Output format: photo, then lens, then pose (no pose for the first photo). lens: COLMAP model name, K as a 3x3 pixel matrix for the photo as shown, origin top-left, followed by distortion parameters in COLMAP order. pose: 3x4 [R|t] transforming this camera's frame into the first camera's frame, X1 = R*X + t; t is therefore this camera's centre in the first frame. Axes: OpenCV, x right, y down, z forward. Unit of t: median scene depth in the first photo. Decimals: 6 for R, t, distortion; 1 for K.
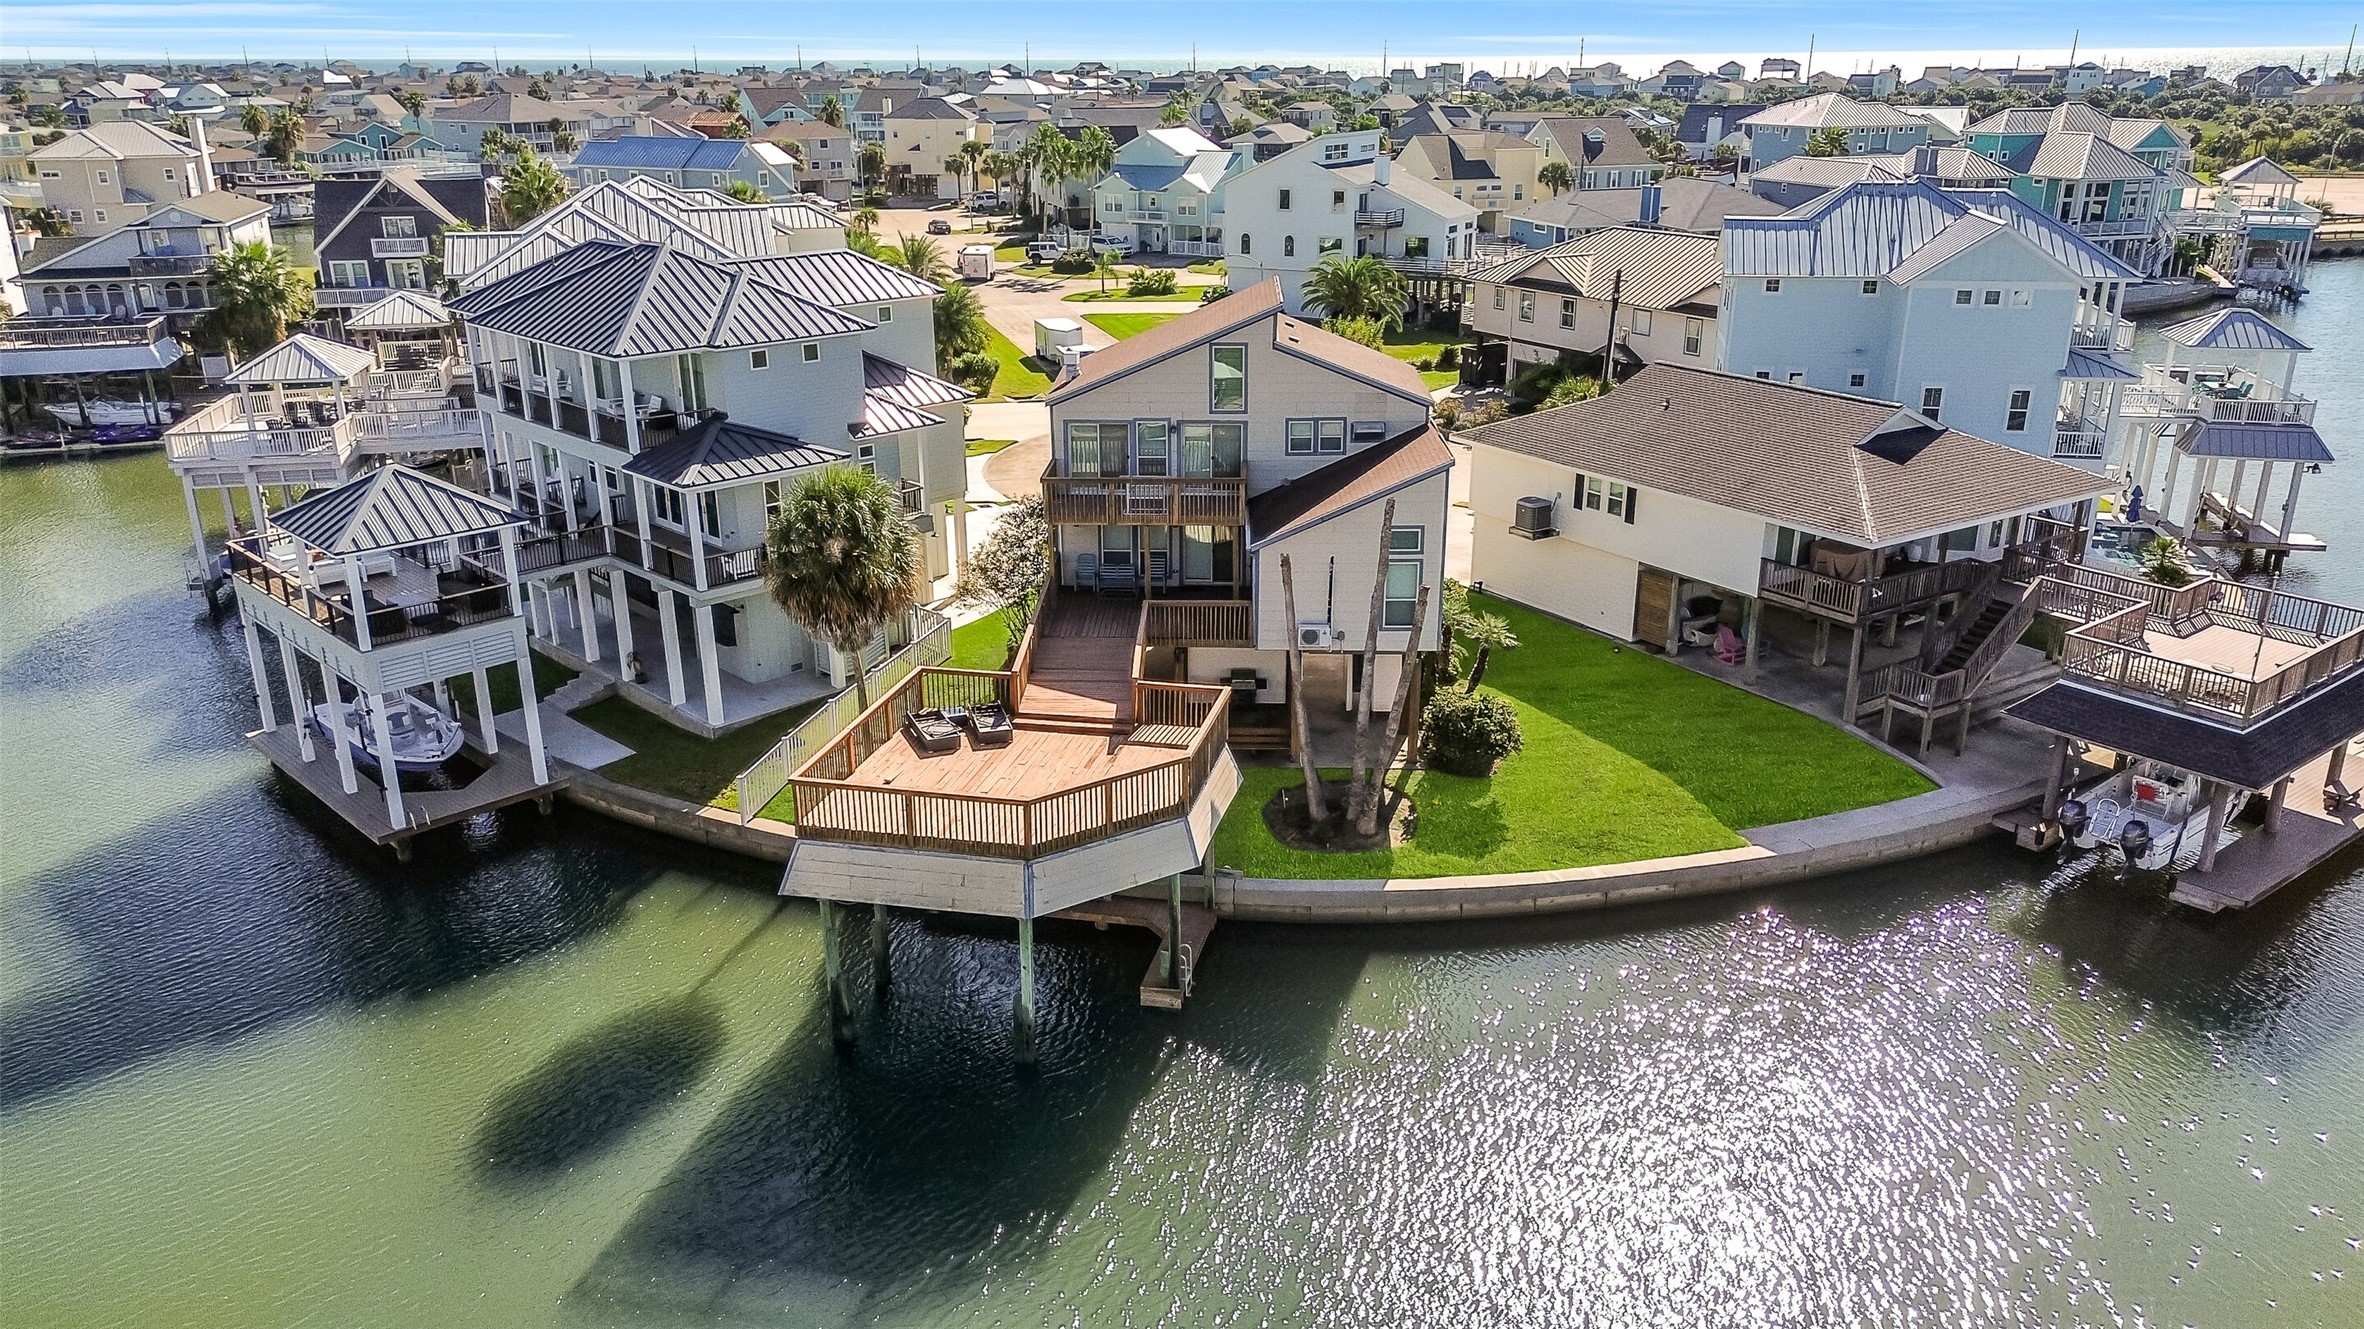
lens RADIAL K [[1675.3, 0, 1182.0], [0, 1675.3, 664.5], [0, 0, 1]] dist [0.002495, -0.001021]
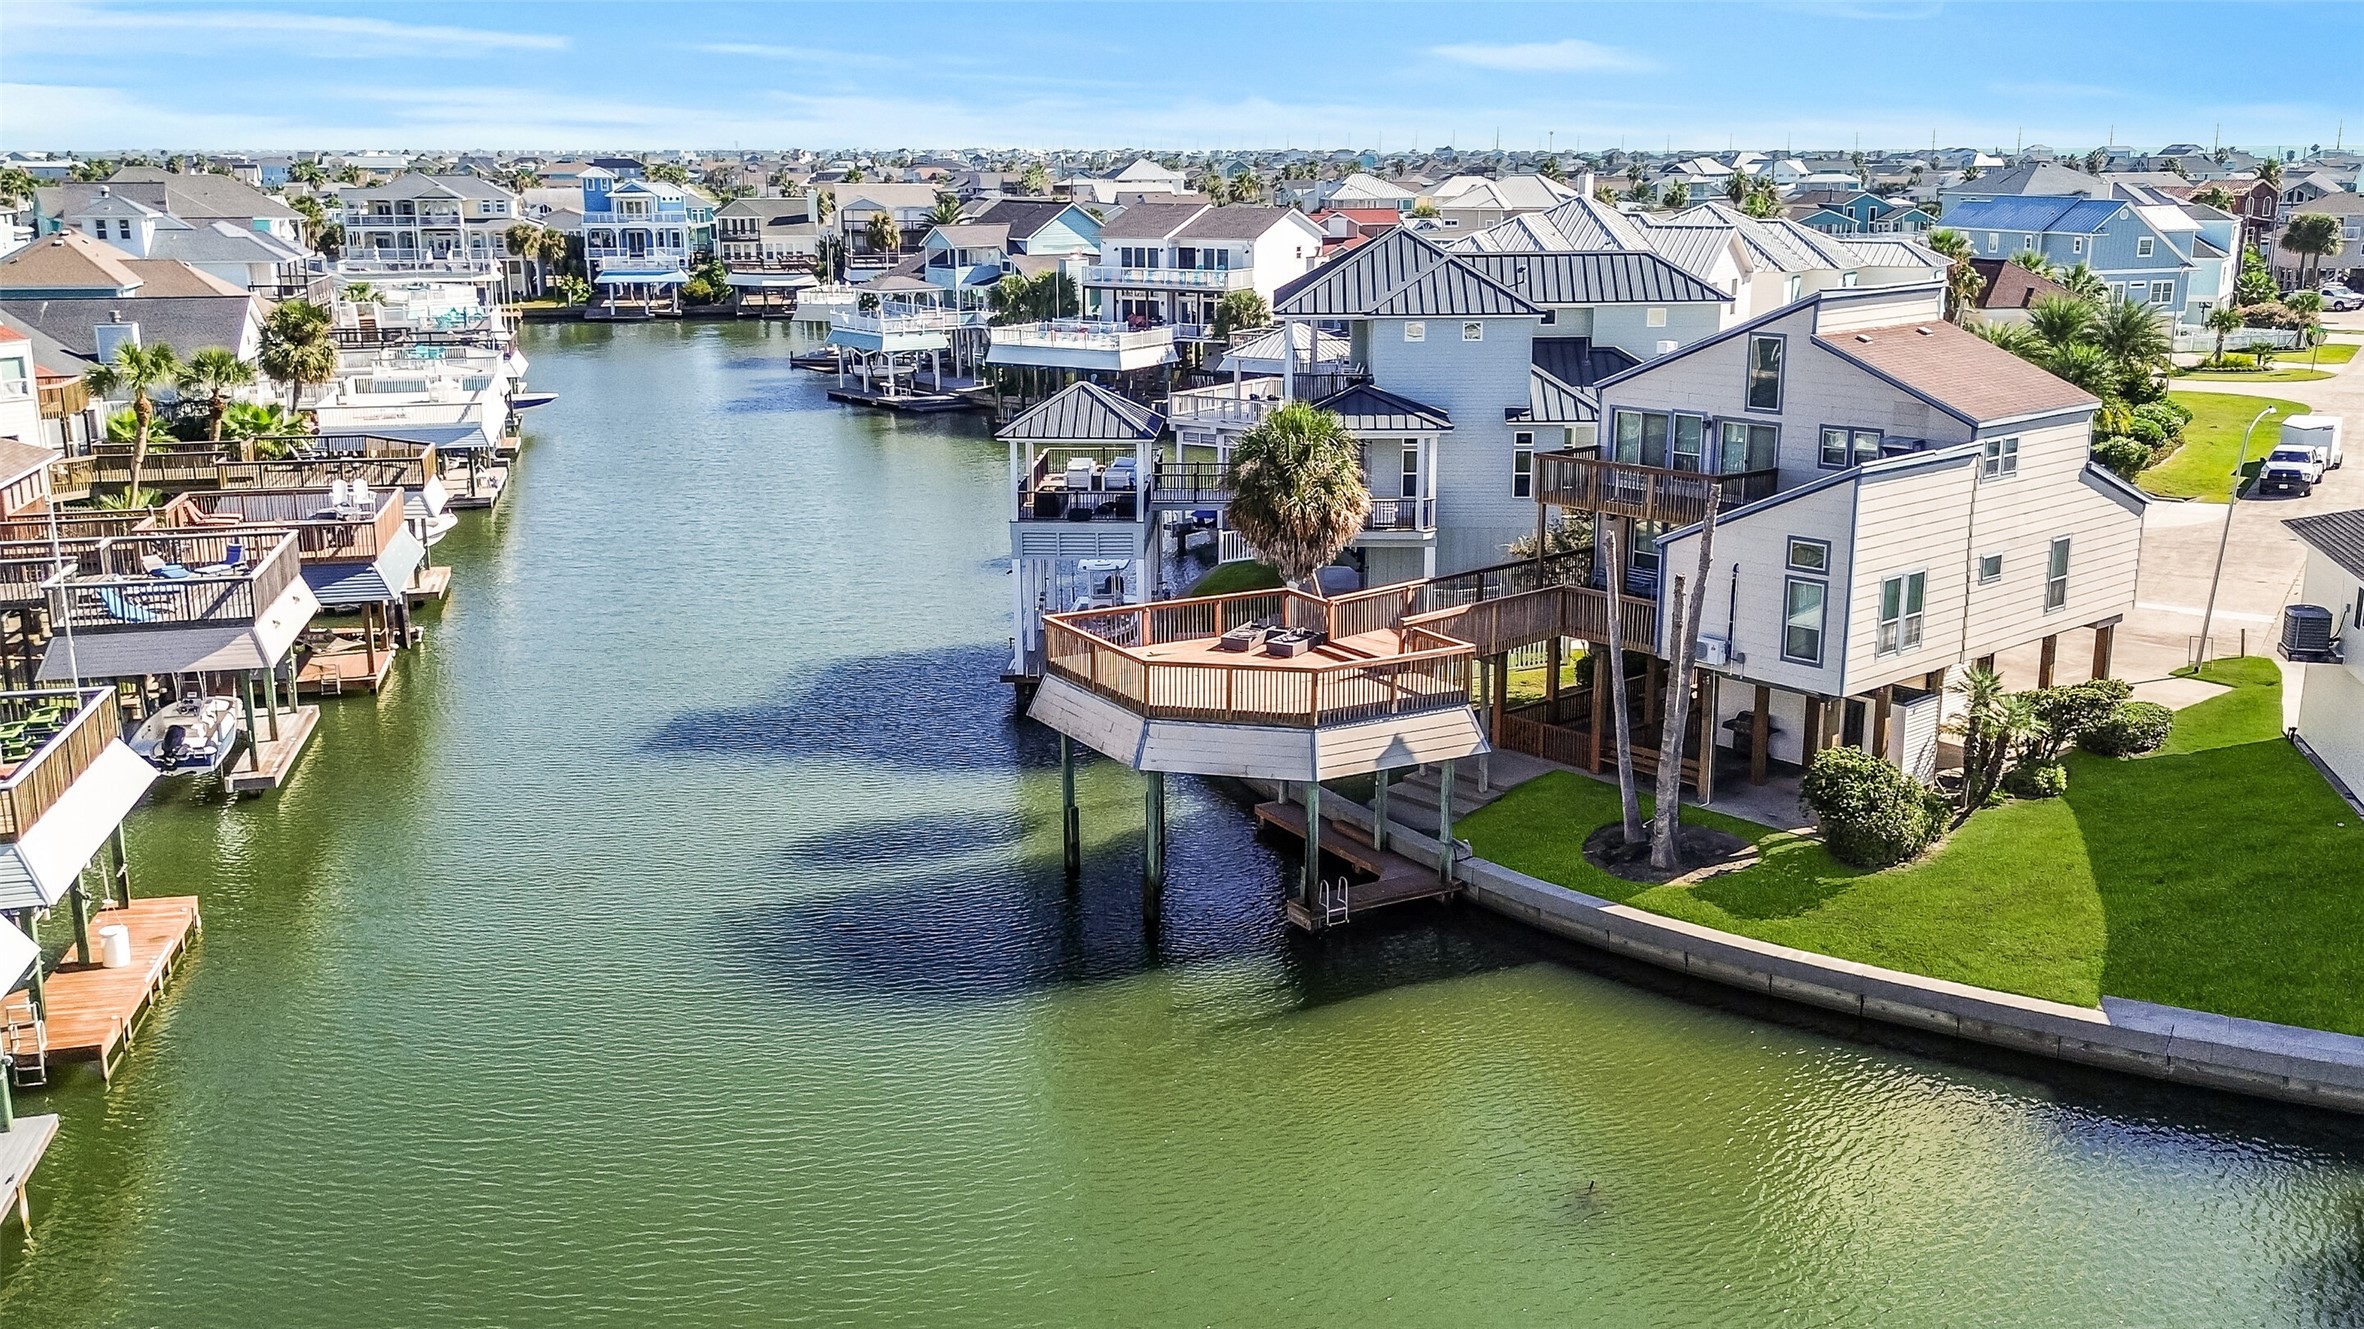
lens RADIAL K [[2071.3, 0, 1182.0], [0, 2071.3, 664.5], [0, 0, 1]] dist [0.020419, 0.003213]
pose [[0.685768, 0.178031, -0.705711, 0.623667], [-0.246966, 0.969014, 0.004468, 0.050544], [0.684639, 0.171223, 0.708486, 0.036875]]
